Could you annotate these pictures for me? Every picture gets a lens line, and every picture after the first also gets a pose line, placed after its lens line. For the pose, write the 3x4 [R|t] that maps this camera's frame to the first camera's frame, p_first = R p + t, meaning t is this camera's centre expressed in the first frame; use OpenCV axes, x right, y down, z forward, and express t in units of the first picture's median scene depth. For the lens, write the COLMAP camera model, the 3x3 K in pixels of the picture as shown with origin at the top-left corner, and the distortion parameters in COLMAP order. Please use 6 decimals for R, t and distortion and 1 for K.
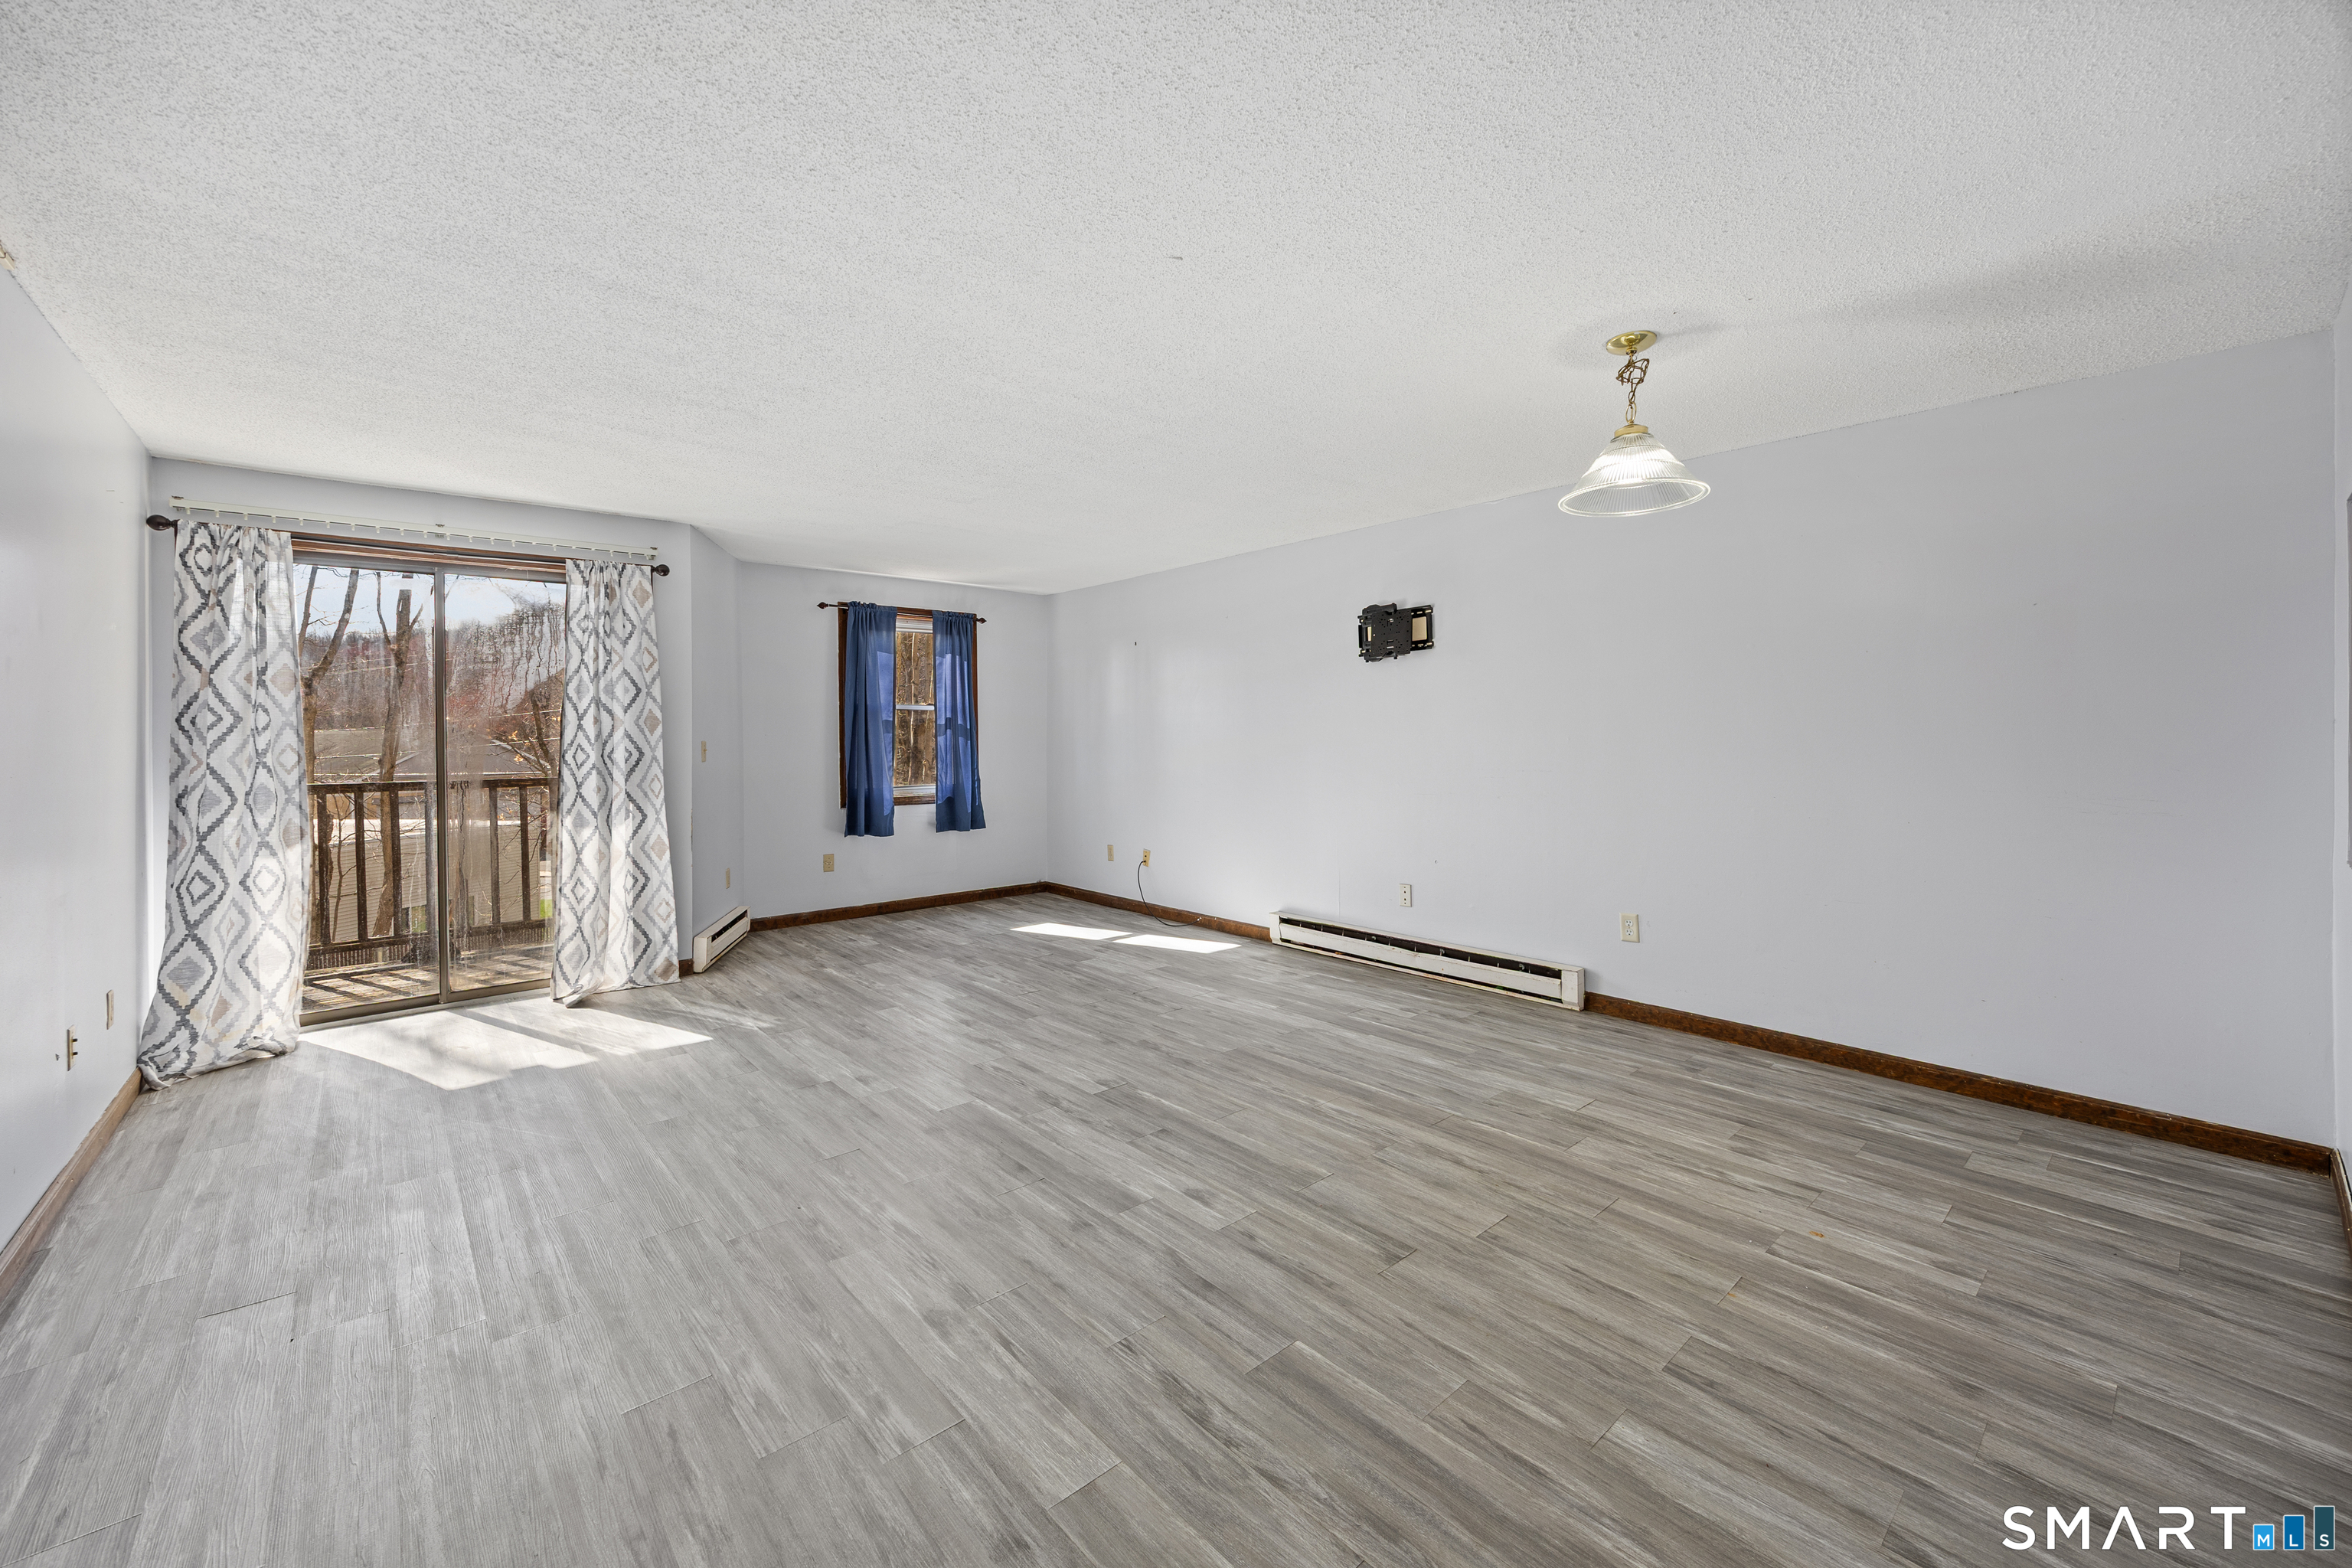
lens RADIAL K [[930.5, 0, 1191.3], [0, 930.5, 724.5], [0, 0, 1]] dist [0.001372, 0.000035]
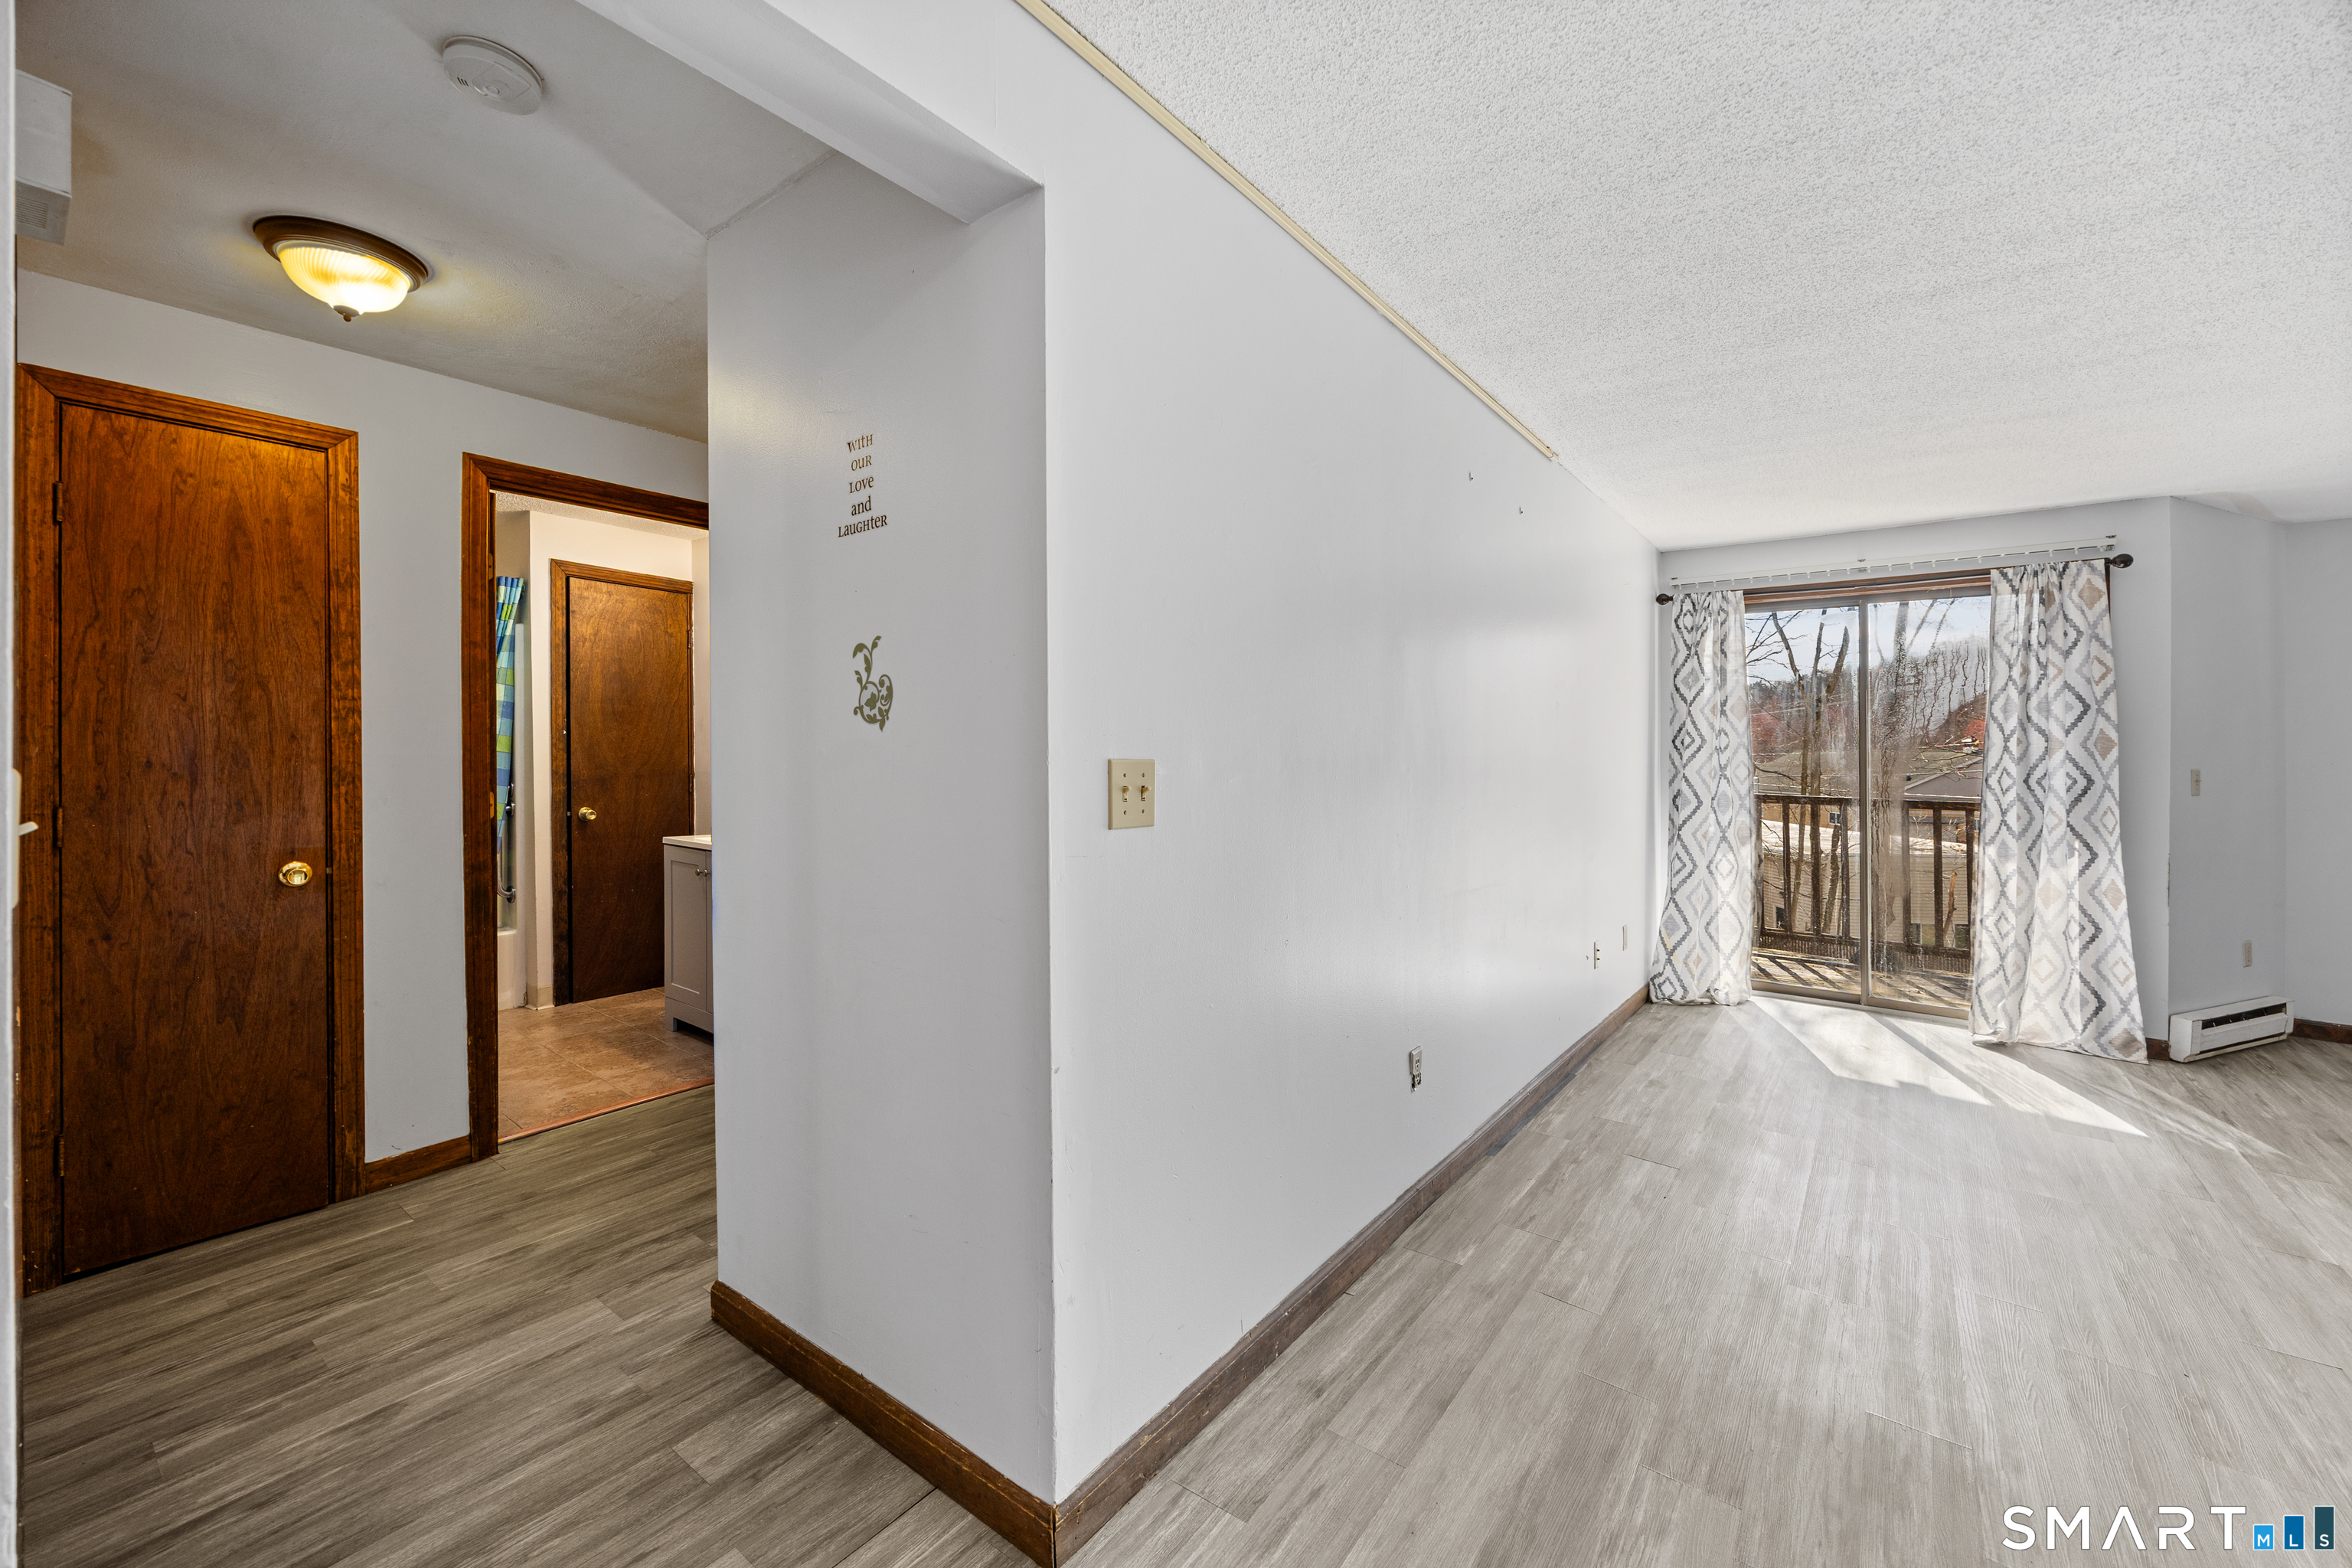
lens RADIAL K [[930.5, 0, 1178.3], [0, 930.5, 772.6], [0, 0, 1]] dist [0.001372, 0.000035]
pose [[0.183439, 0.030117, -0.982570, 0.126541], [-0.004605, 0.999546, 0.029778, 0.003424], [0.983020, -0.000937, 0.183495, 0.033417]]
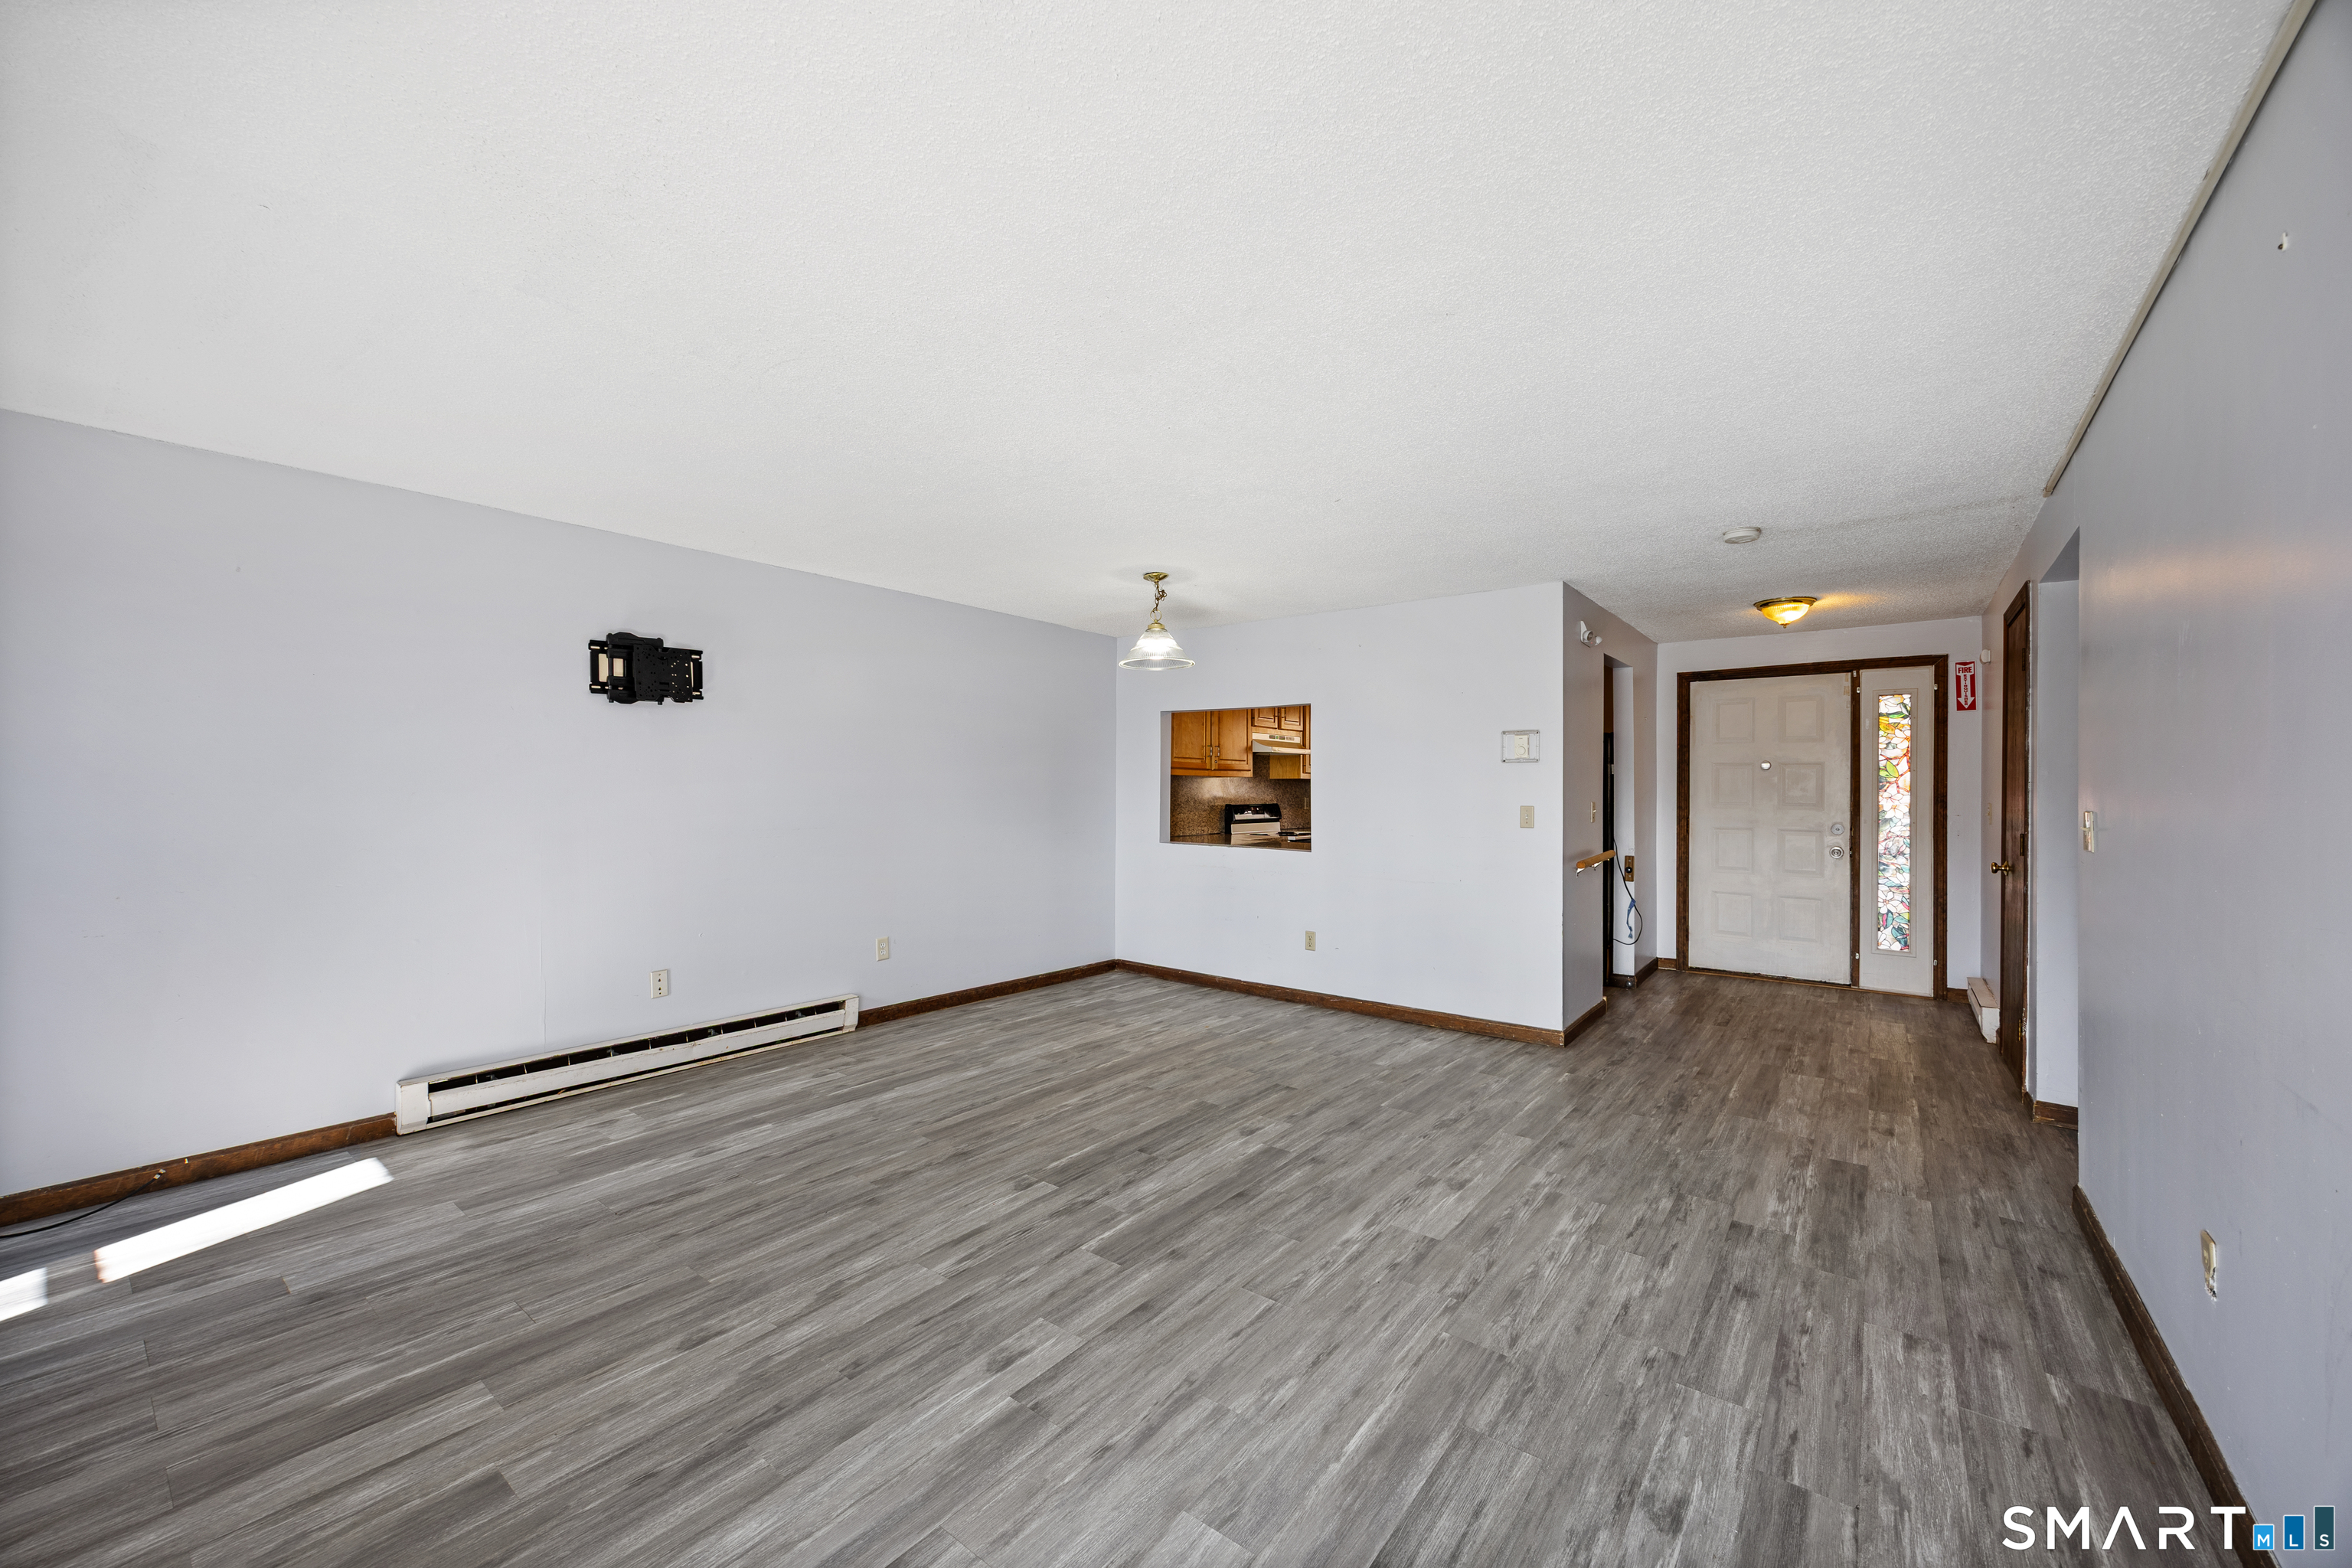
lens RADIAL K [[894.0, 0, 1160.7], [0, 894.0, 789.8], [0, 0, 1]] dist [0.001963, -0.000624]
pose [[-0.162339, 0.009249, 0.986692, -0.995516], [-0.015120, 0.999815, -0.011860, 0.013933], [-0.986619, -0.016844, -0.162169, 1.050603]]
